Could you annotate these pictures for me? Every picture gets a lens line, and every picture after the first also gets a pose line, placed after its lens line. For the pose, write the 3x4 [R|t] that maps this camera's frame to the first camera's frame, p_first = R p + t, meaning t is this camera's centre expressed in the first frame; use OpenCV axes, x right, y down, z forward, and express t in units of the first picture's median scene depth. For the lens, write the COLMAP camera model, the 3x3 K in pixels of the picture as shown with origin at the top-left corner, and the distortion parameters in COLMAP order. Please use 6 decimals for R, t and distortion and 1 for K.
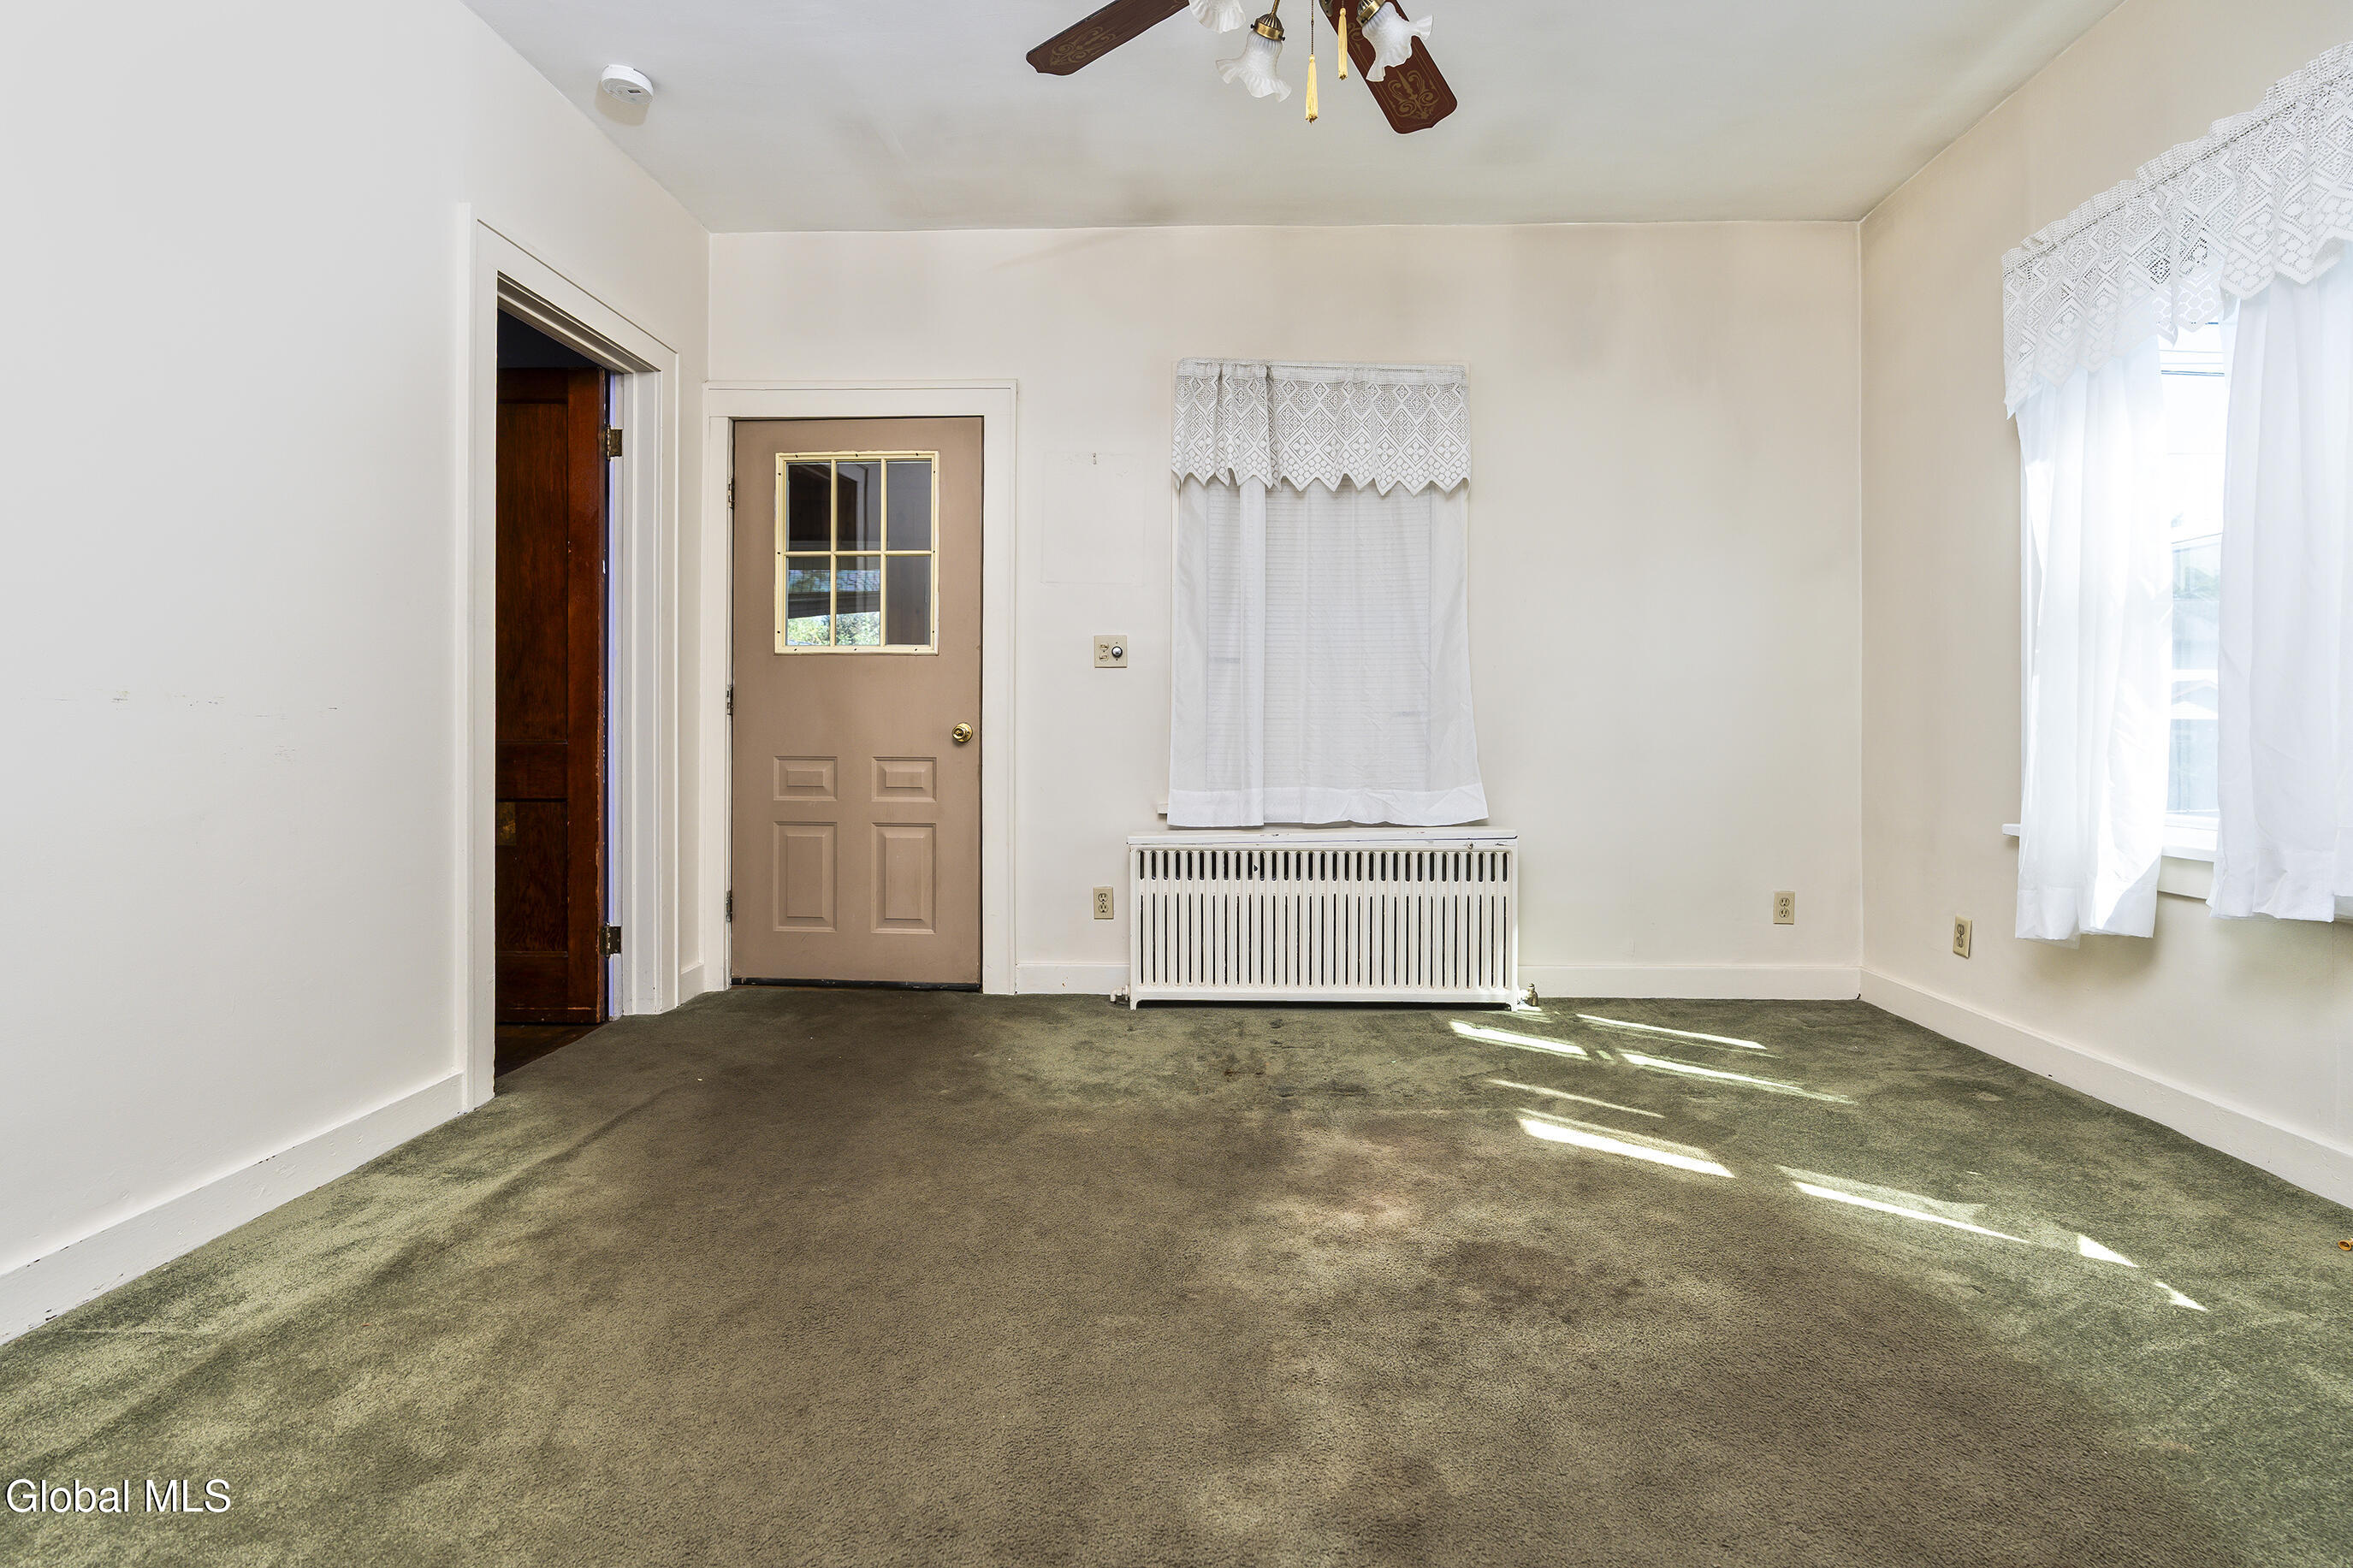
lens RADIAL K [[1074.9, 0, 1190.9], [0, 1074.9, 747.1], [0, 0, 1]] dist [-0.001251, 0.000246]
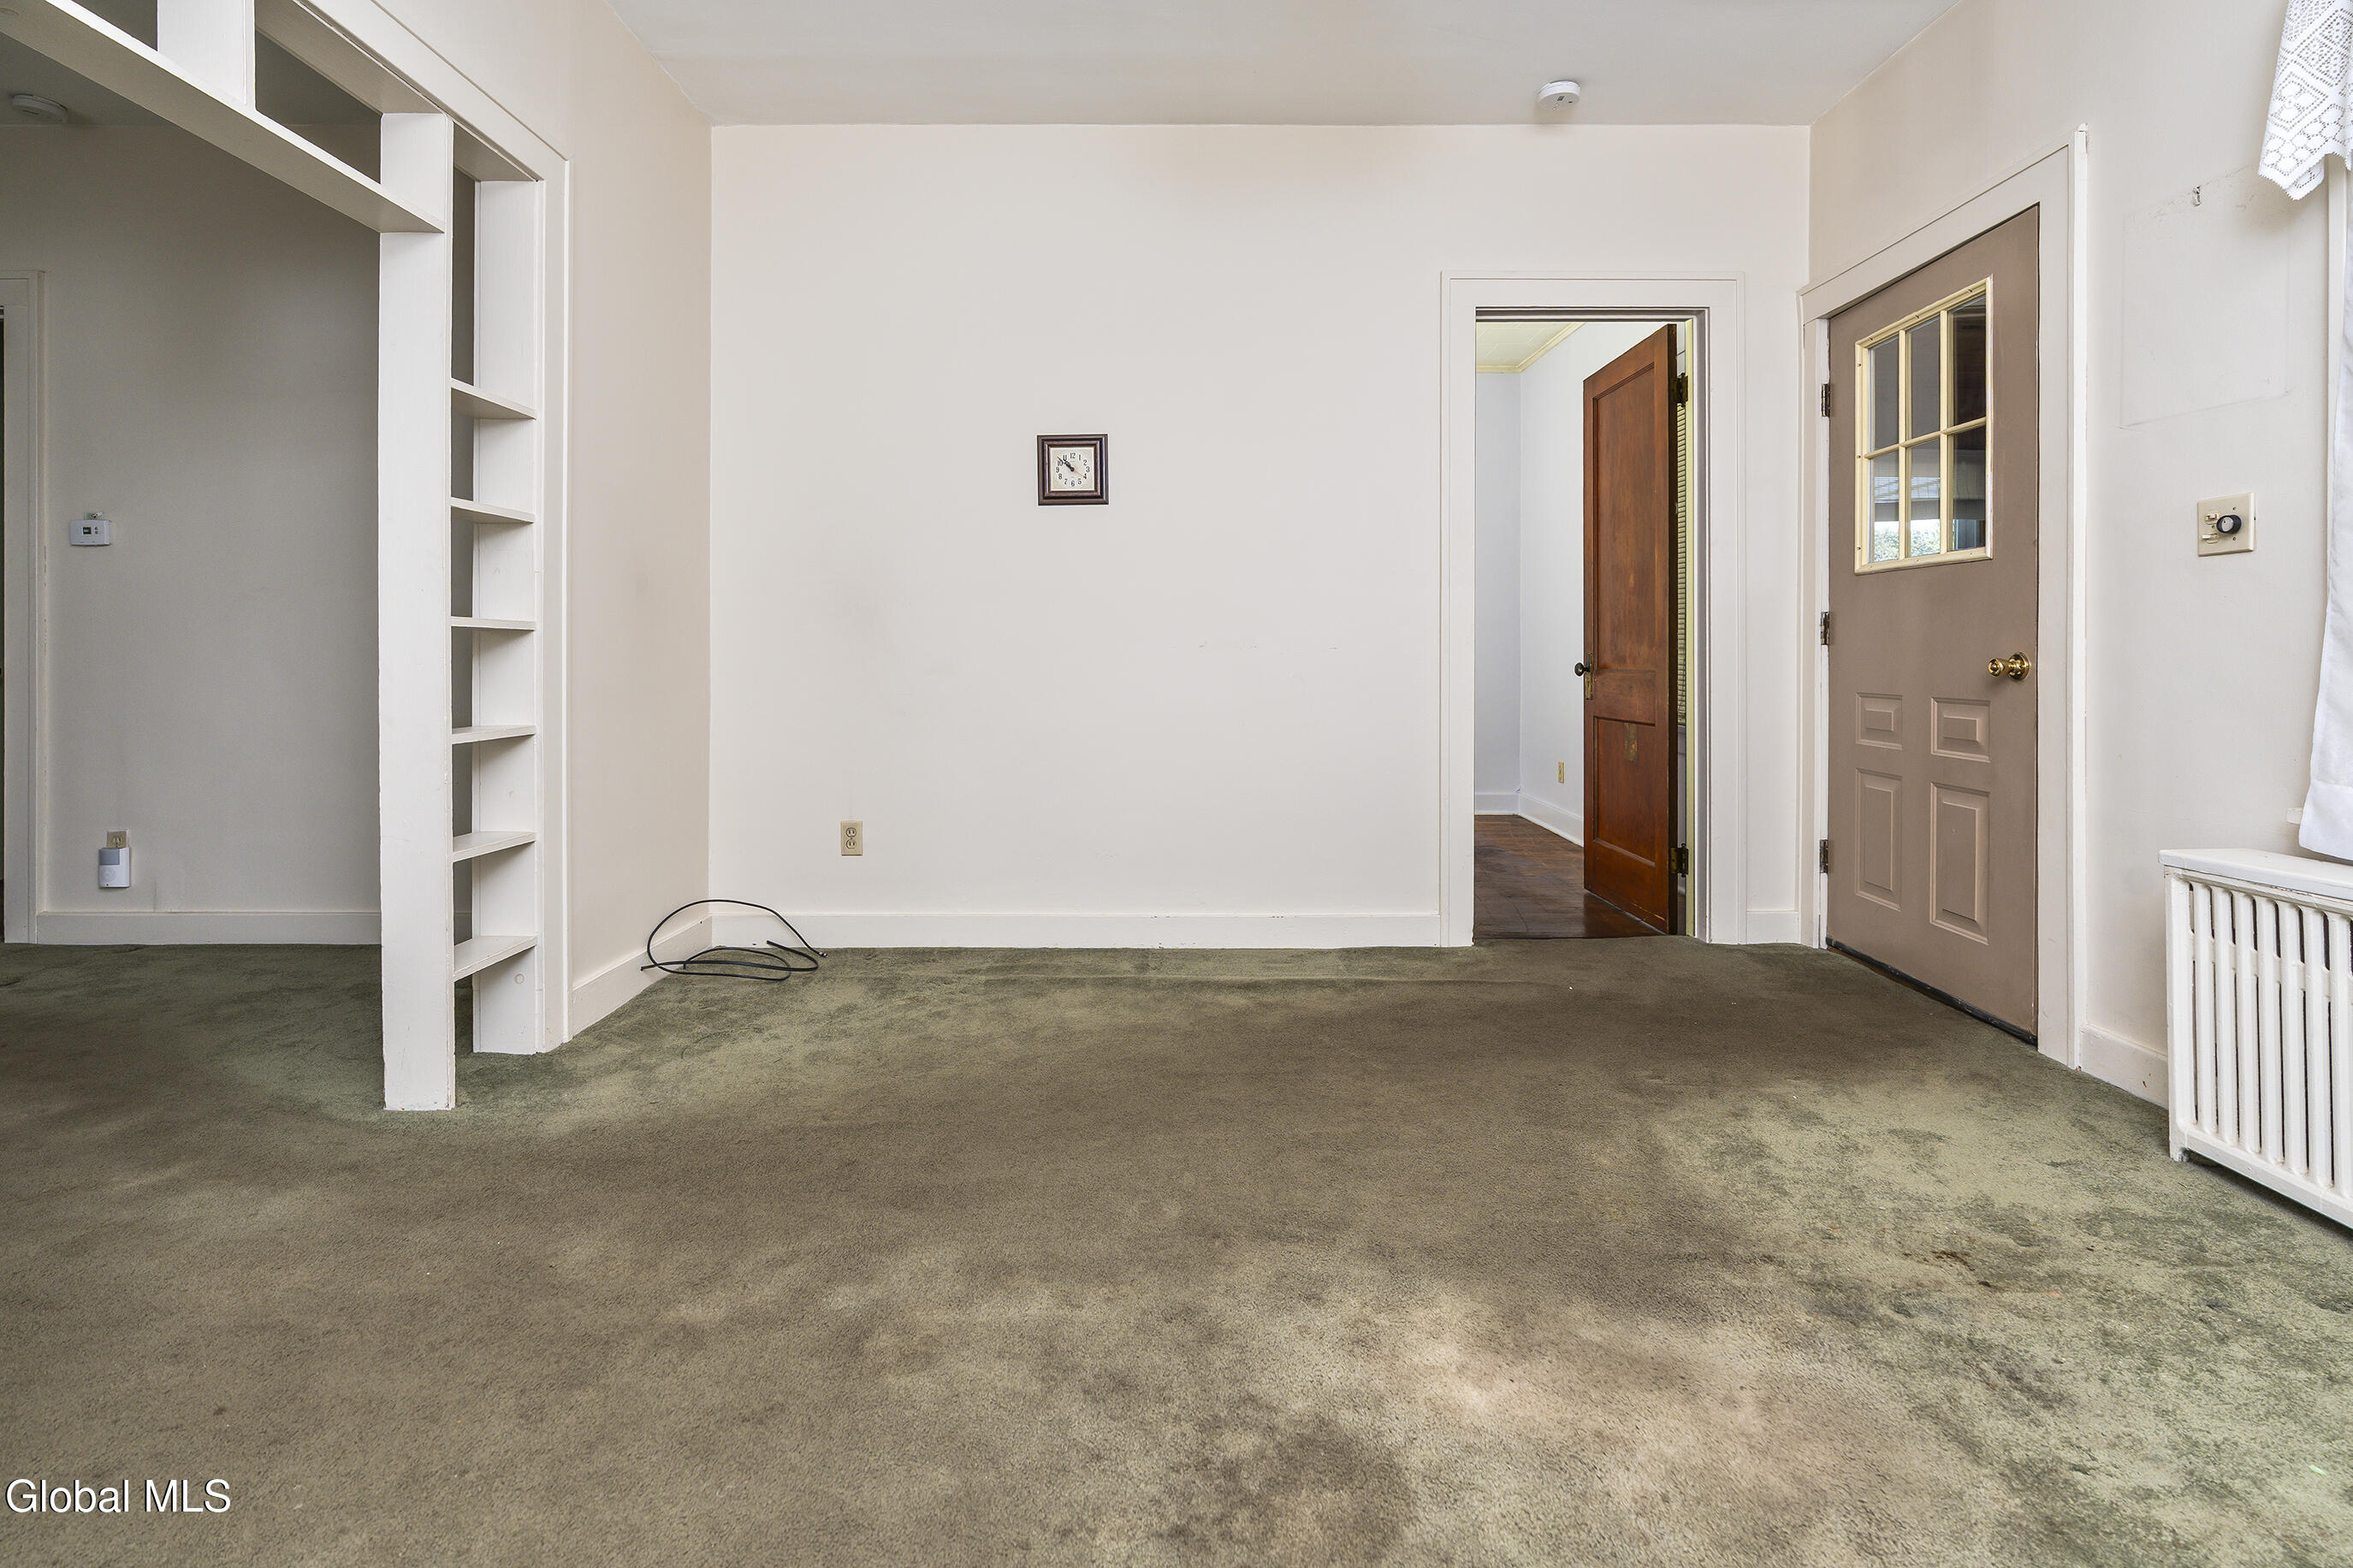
lens RADIAL K [[1069.5, 0, 1180.0], [0, 1069.5, 650.7], [0, 0, 1]] dist [-0.002161, -0.000329]
pose [[0.041314, -0.010612, -0.999090, 0.621139], [-0.011929, 0.999867, -0.011114, -0.012395], [0.999075, 0.012377, 0.041182, 0.579091]]
